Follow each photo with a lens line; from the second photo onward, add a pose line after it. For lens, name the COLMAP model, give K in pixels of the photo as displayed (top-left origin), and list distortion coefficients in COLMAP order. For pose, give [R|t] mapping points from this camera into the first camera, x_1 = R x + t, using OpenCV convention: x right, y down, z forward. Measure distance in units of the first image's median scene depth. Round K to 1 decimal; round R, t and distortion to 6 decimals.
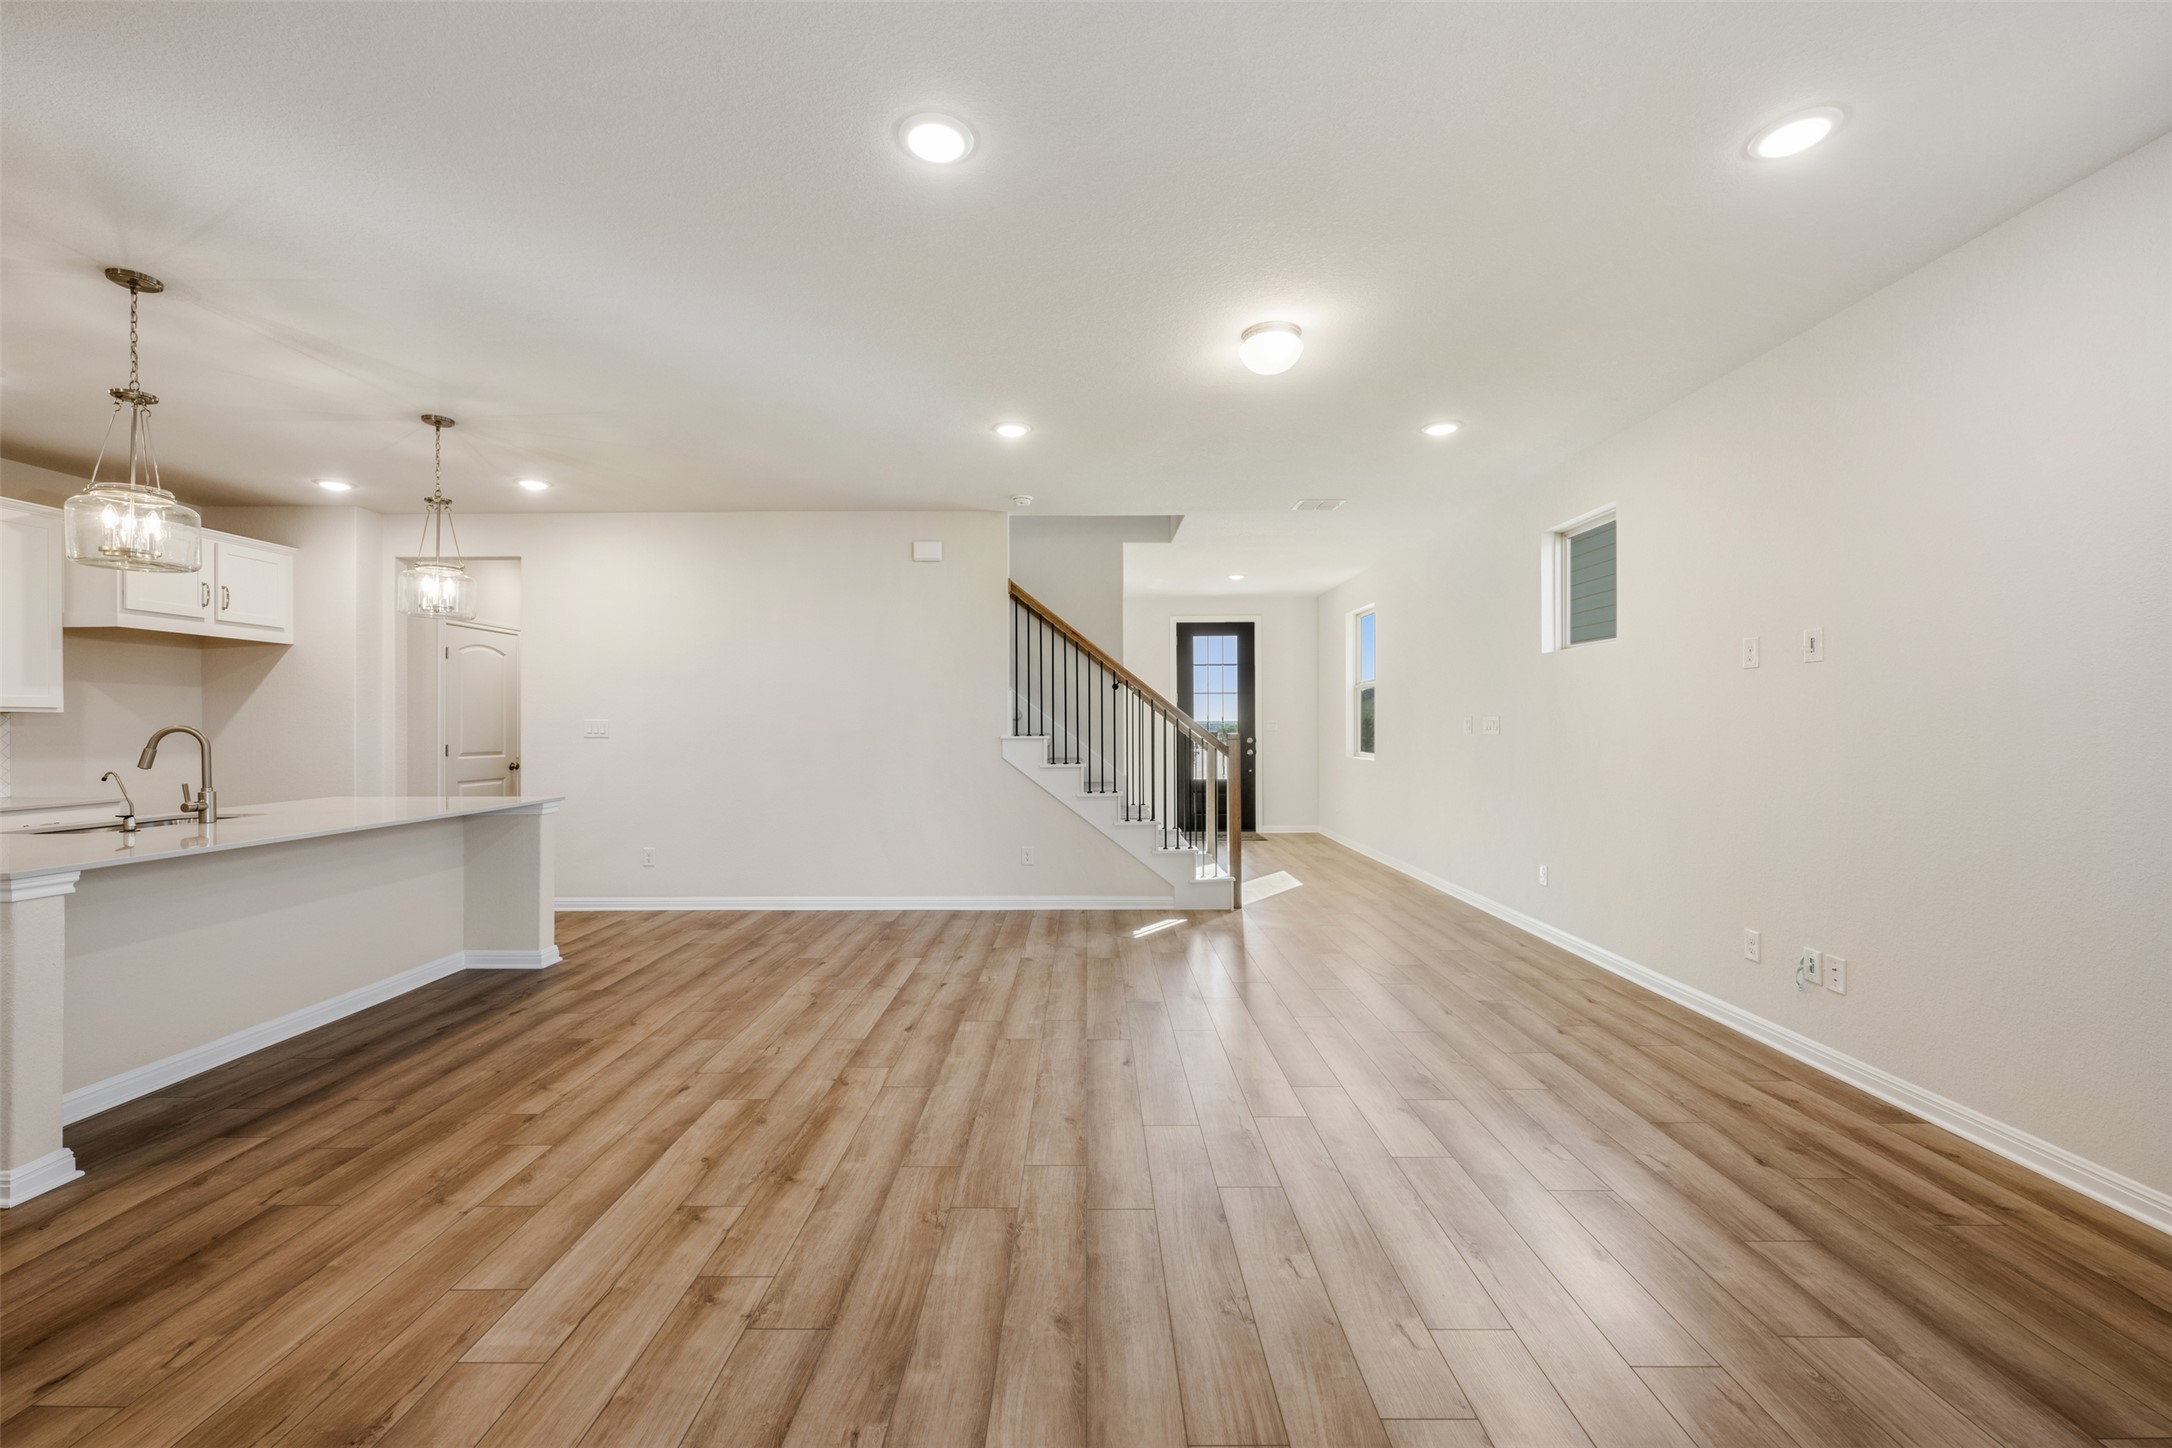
lens RADIAL K [[861.8, 0, 1082.9], [0, 861.8, 724.4], [0, 0, 1]] dist [-0.001303, 0.000083]
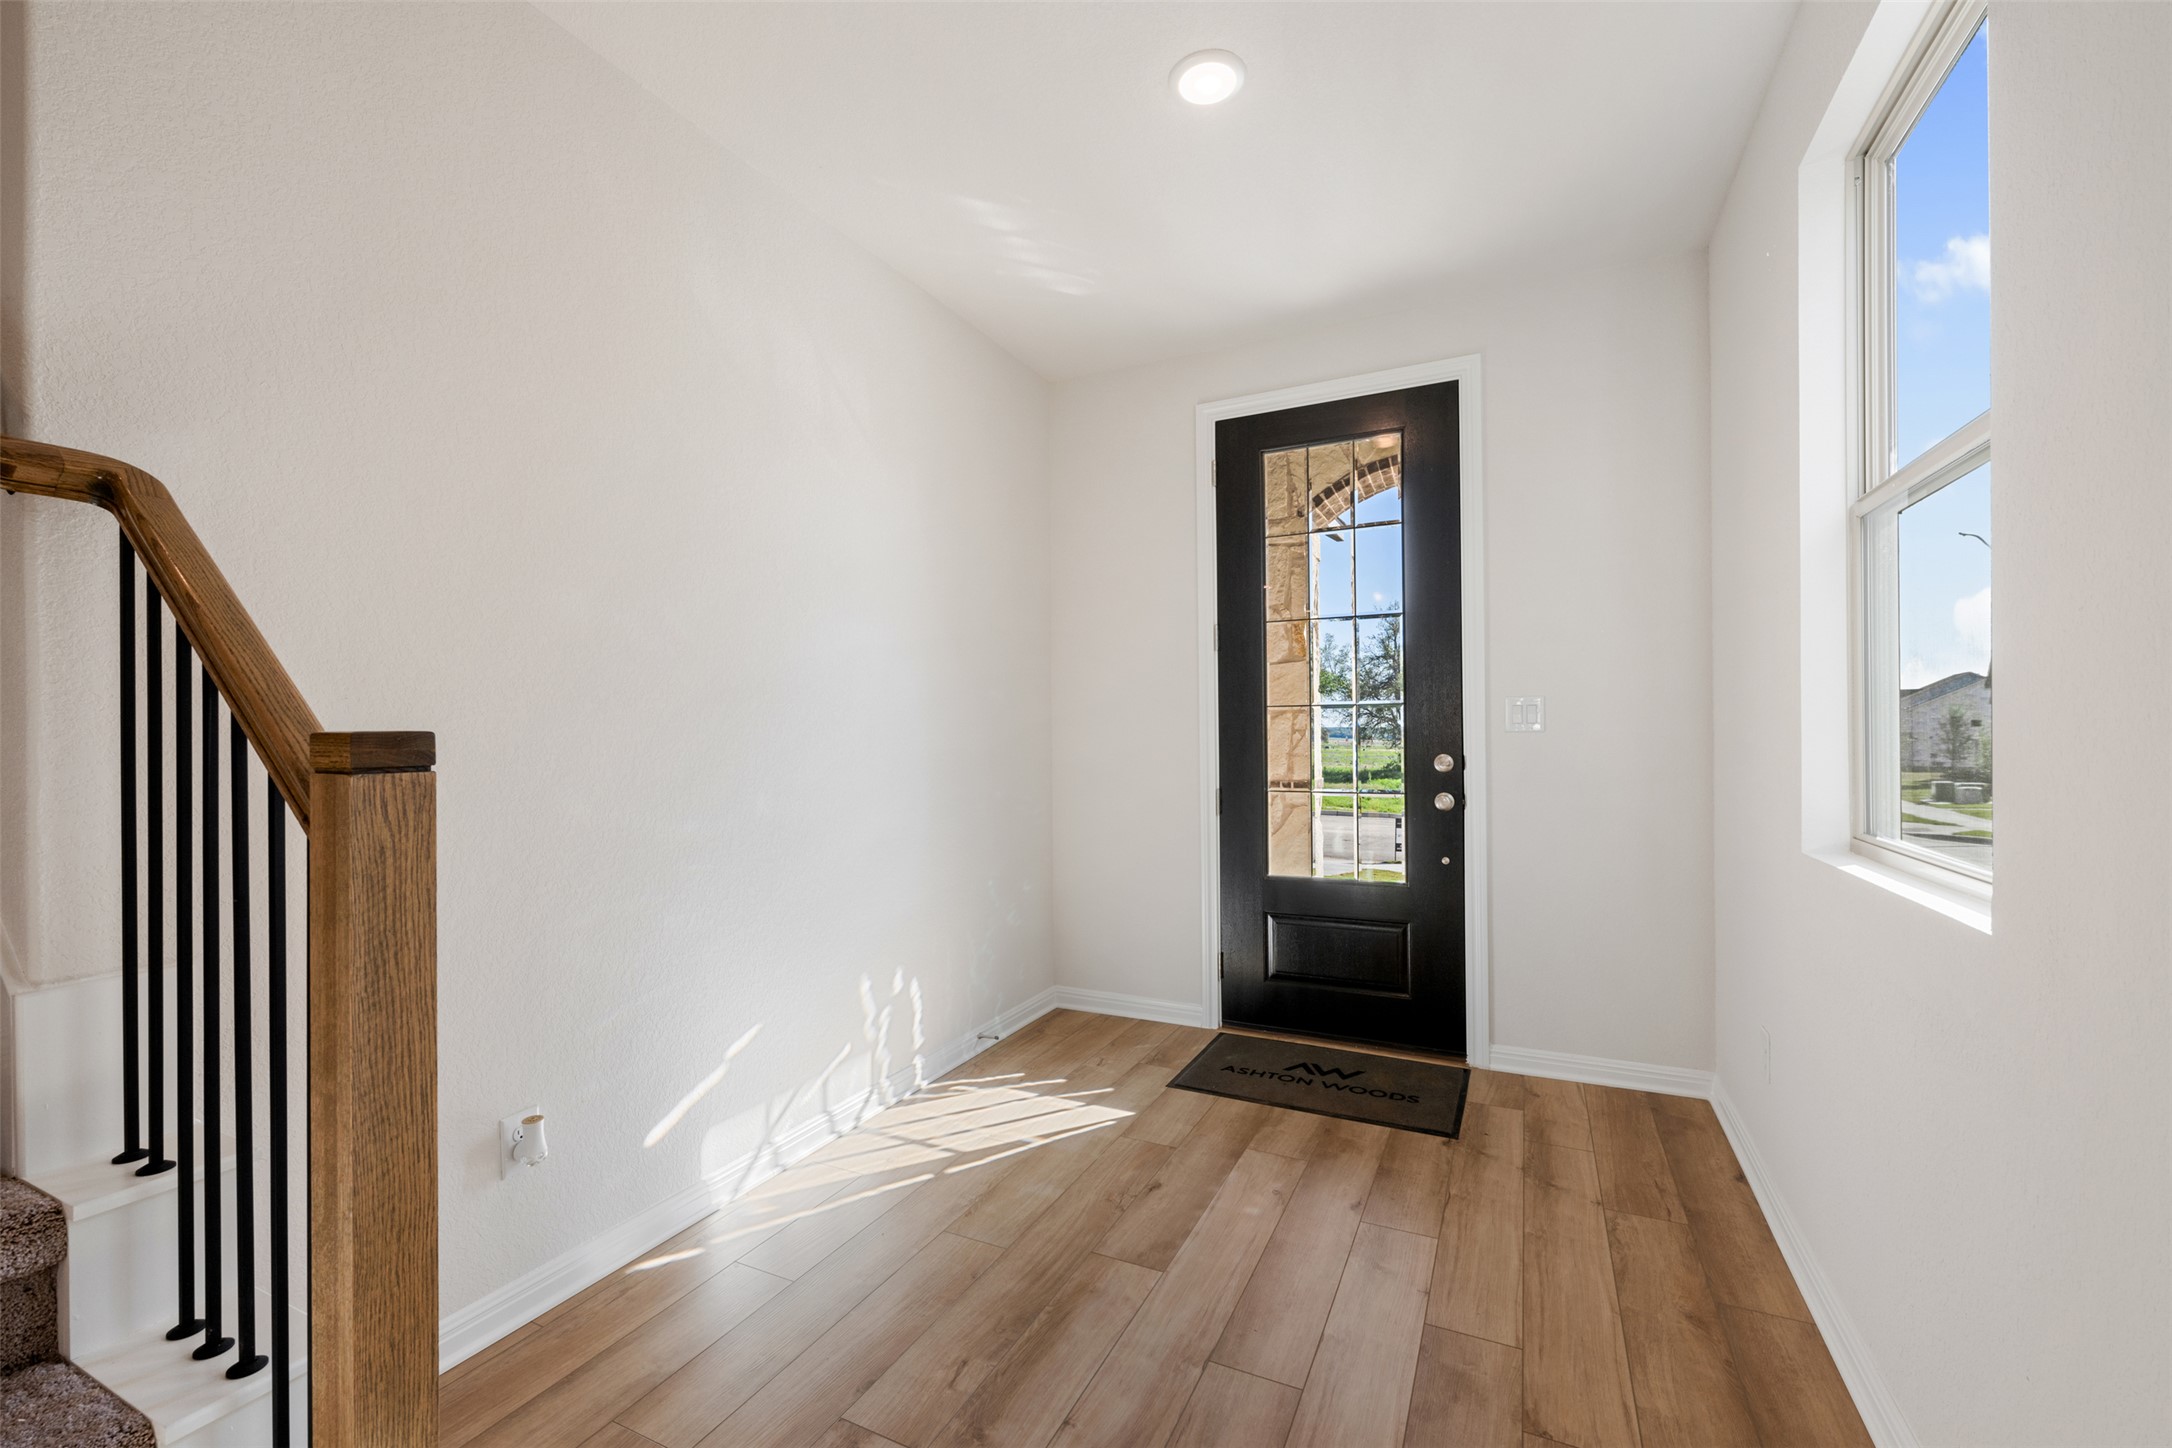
lens RADIAL K [[899.1, 0, 1088.9], [0, 899.1, 731.1], [0, 0, 1]] dist [-0.013266, 0.000027]
pose [[0.902965, -0.005404, -0.429680, 0.660655], [0.005296, 0.999985, -0.001448, 0.020145], [0.429682, -0.000968, 0.902980, 1.986813]]
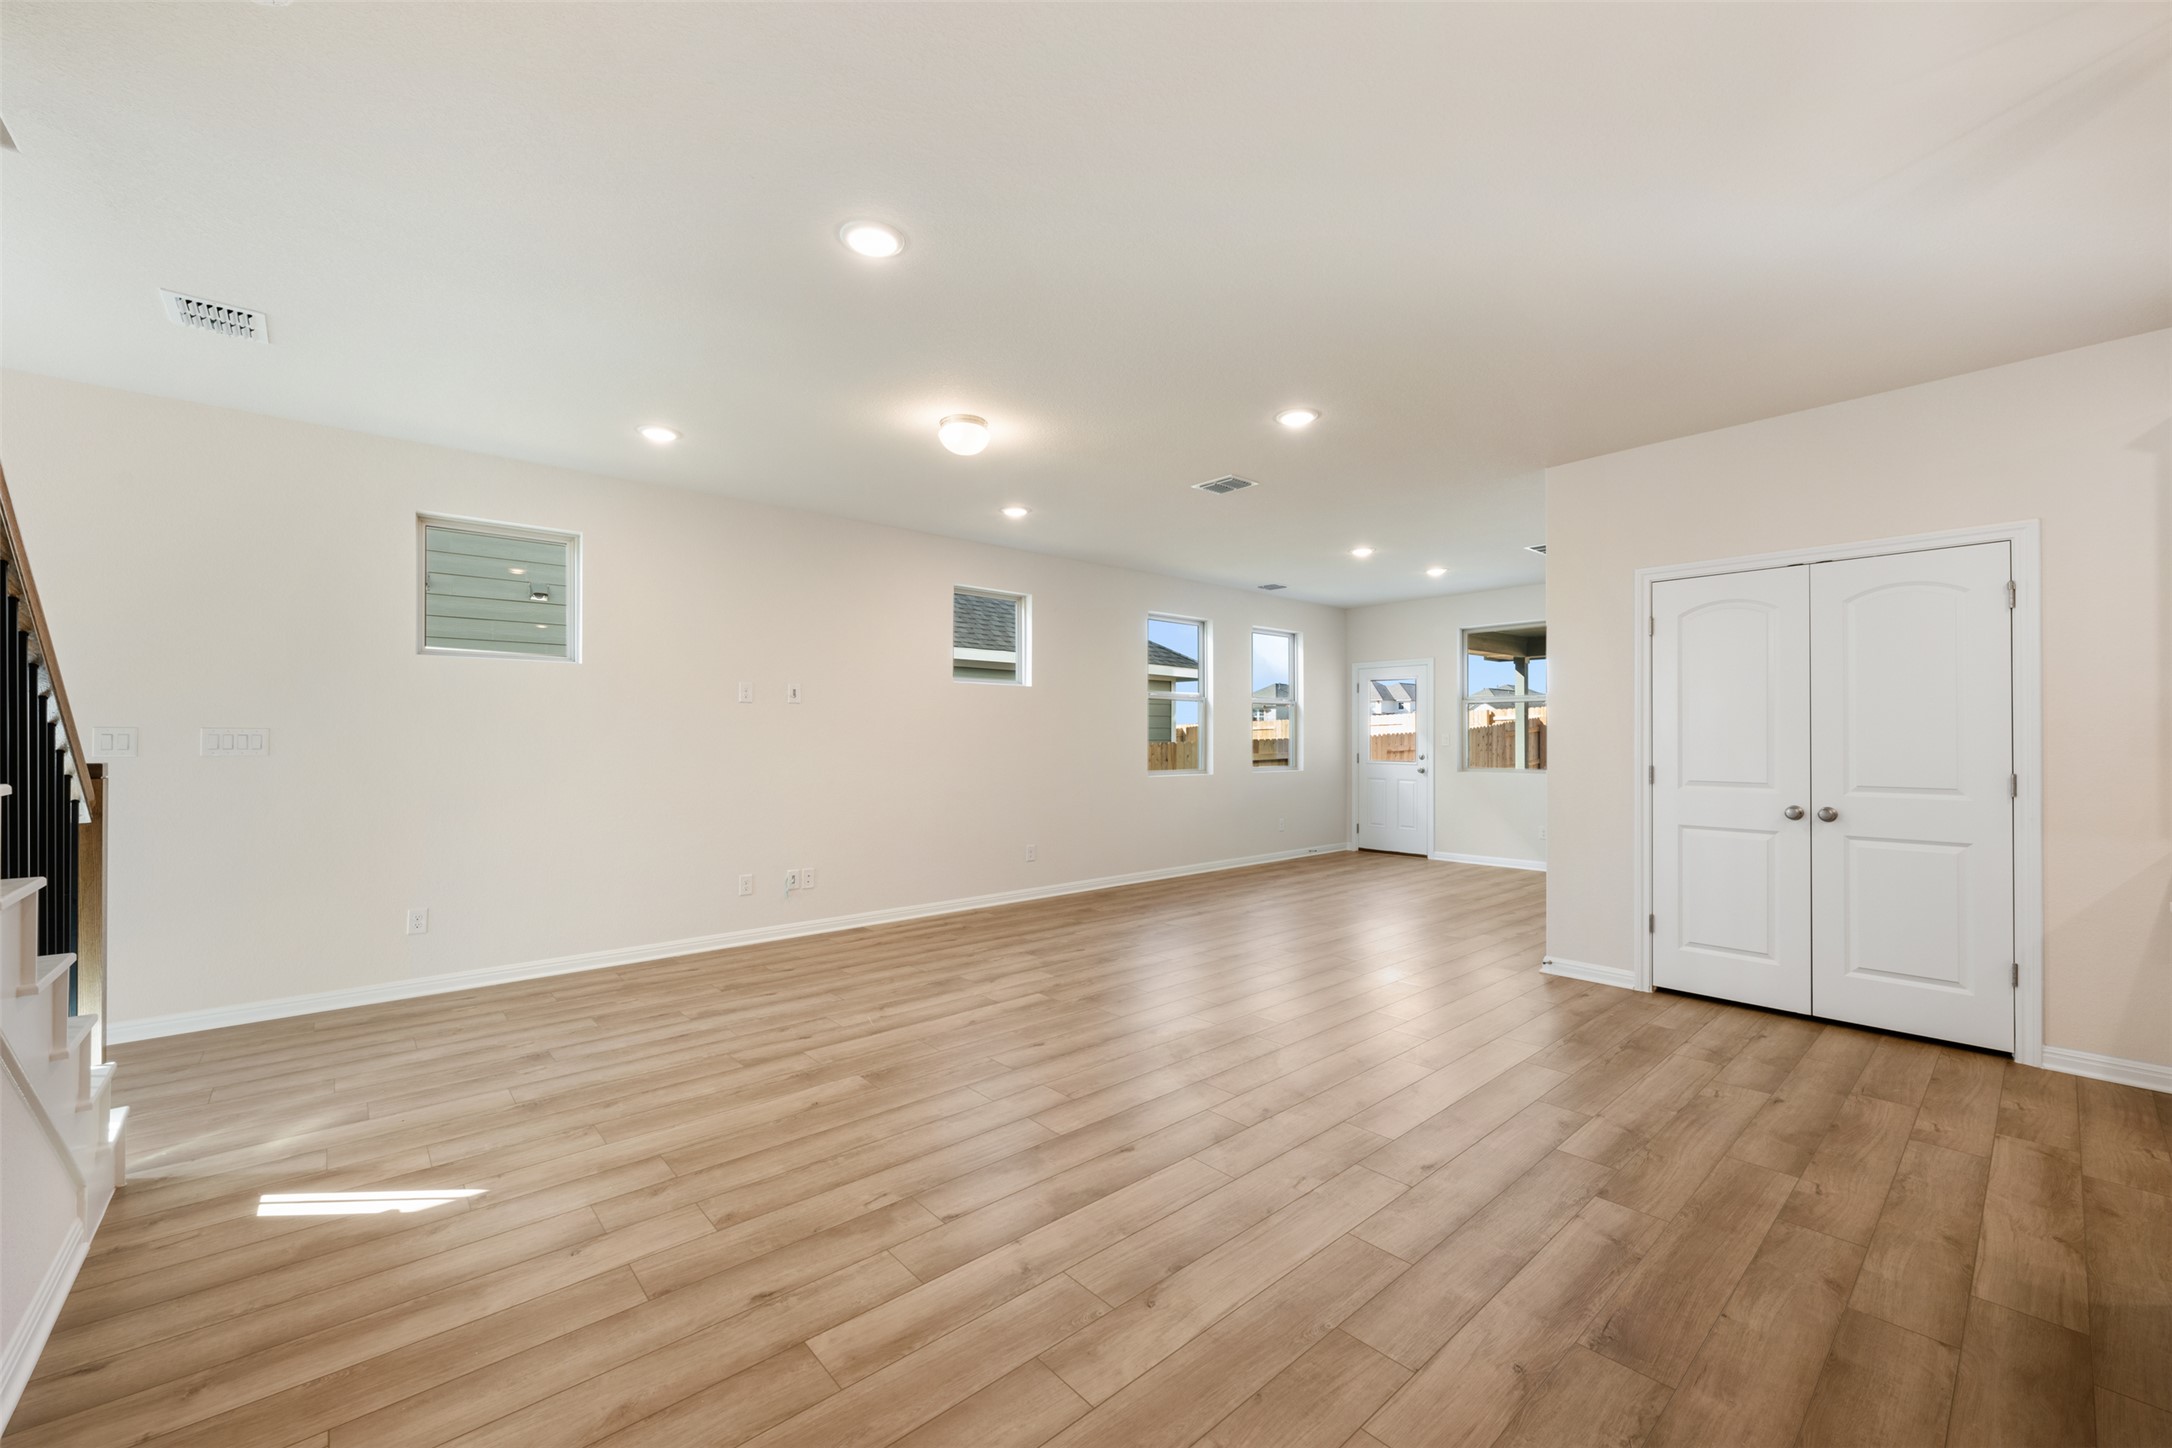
lens RADIAL K [[859.5, 0, 1081.9], [0, 859.5, 732.5], [0, 0, 1]] dist [-0.001019, -0.000099]
pose [[-0.664343, 0.007810, 0.747387, -0.794509], [0.002462, 0.999963, -0.008261, 0.001695], [-0.747424, -0.003648, -0.664337, 1.654741]]
